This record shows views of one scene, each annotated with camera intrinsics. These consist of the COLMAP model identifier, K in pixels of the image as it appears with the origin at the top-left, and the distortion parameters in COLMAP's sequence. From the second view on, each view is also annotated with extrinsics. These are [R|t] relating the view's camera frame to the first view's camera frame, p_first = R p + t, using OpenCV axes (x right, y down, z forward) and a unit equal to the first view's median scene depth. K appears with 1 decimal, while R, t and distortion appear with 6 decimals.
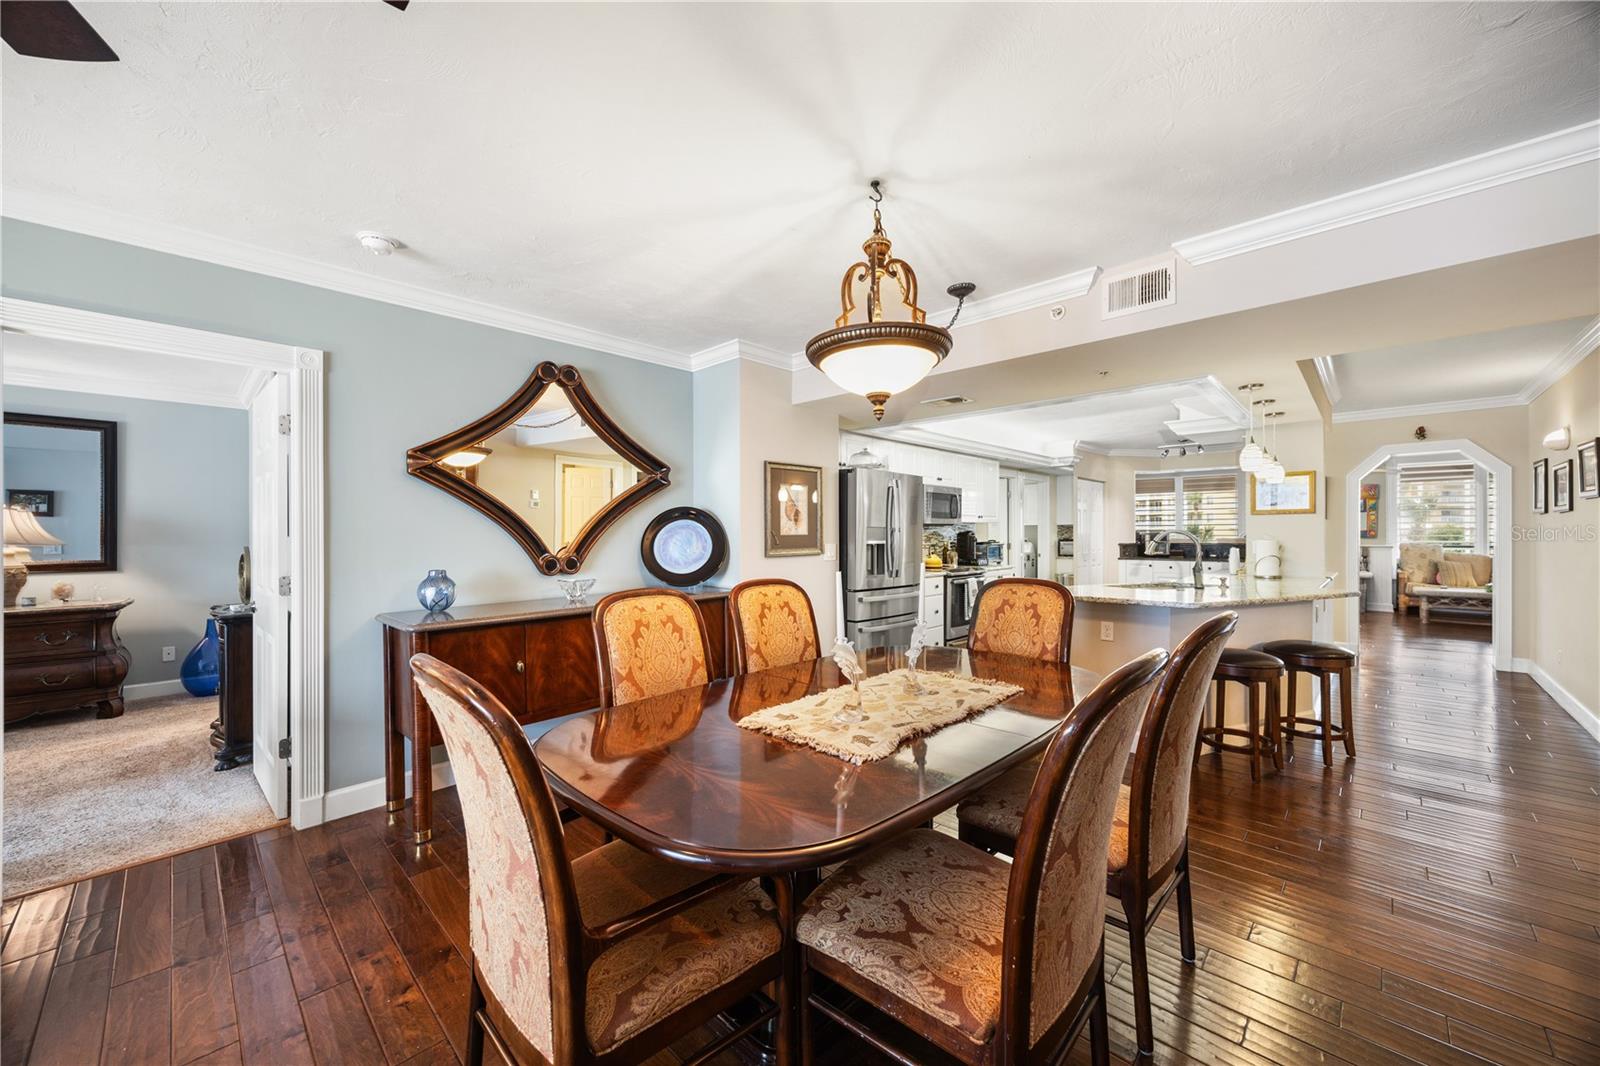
lens RADIAL K [[611.7, 0, 785.2], [0, 611.7, 533.6], [0, 0, 1]] dist [-0.006787, 0.000834]
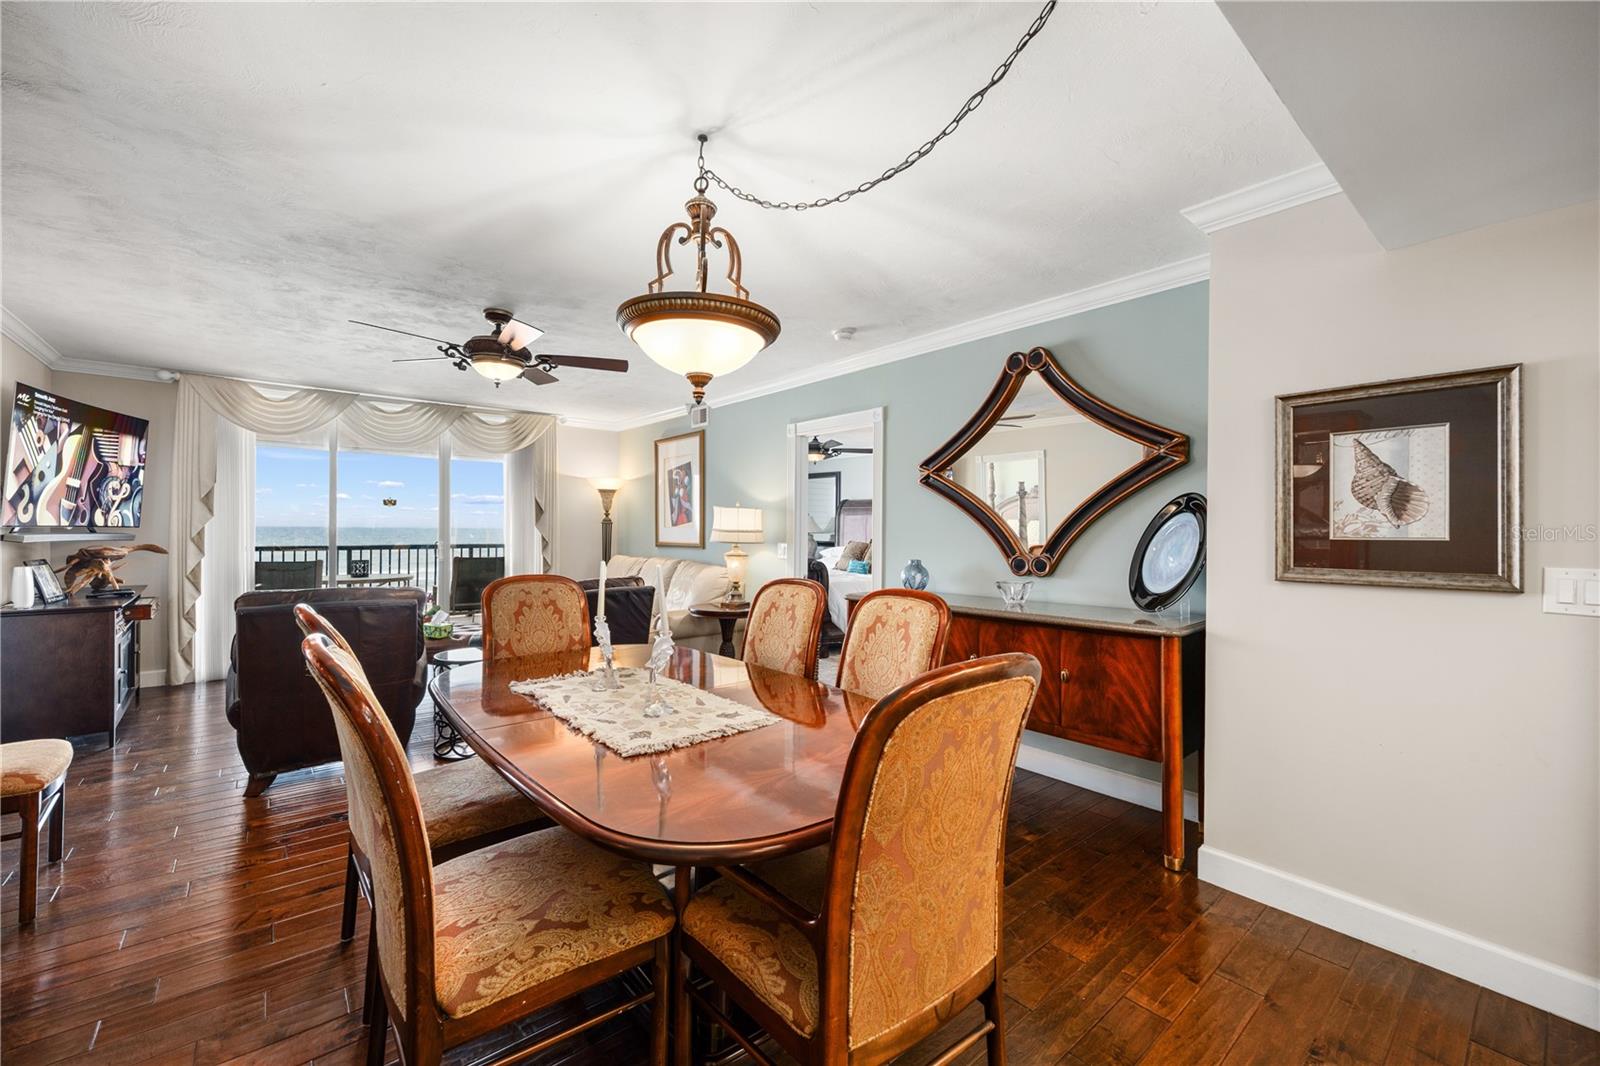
lens RADIAL K [[633.6, 0, 791.1], [0, 633.6, 527.0], [0, 0, 1]] dist [-0.001719, -0.000090]
pose [[-0.099197, -0.001327, -0.995067, 0.376767], [-0.011164, 0.999938, -0.000220, -0.001719], [0.995005, 0.011087, -0.099206, 0.438178]]
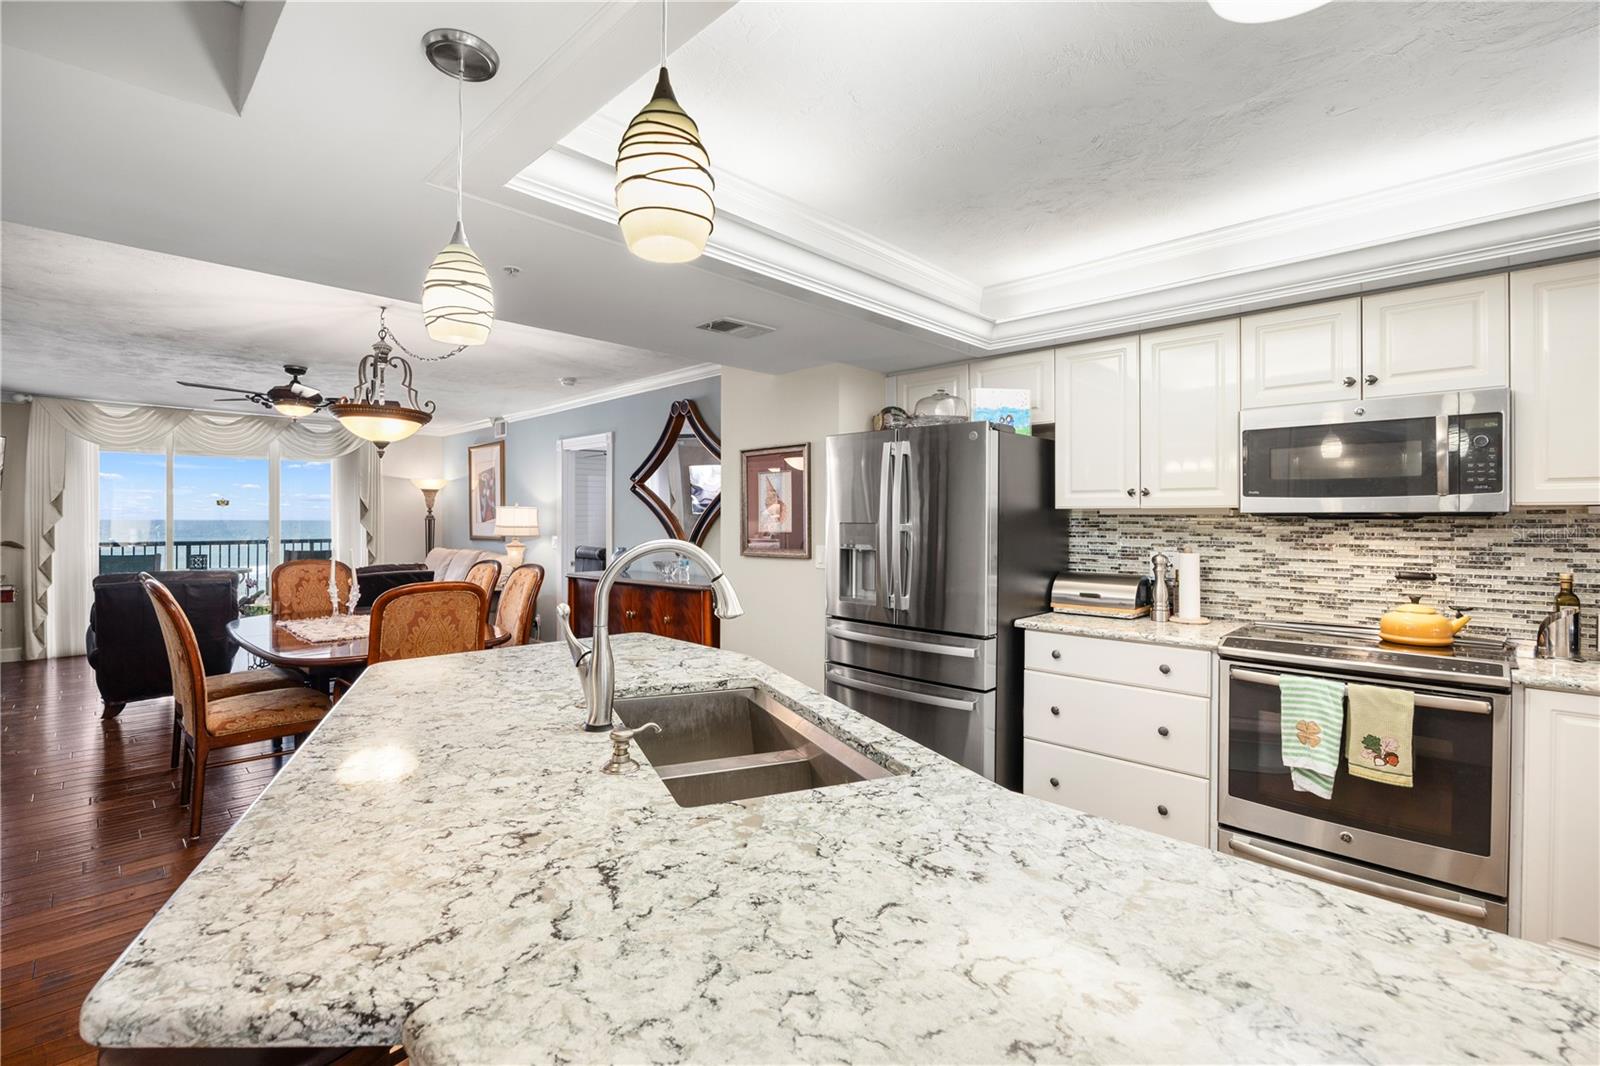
lens RADIAL K [[703.3, 0, 784.3], [0, 703.3, 518.3], [0, 0, 1]] dist [-0.018268, 0.001964]
pose [[-0.006945, 0.000326, -0.999976, 0.698045], [-0.005259, 0.999986, 0.000363, -0.012259], [0.999962, 0.005261, -0.006943, 0.735885]]
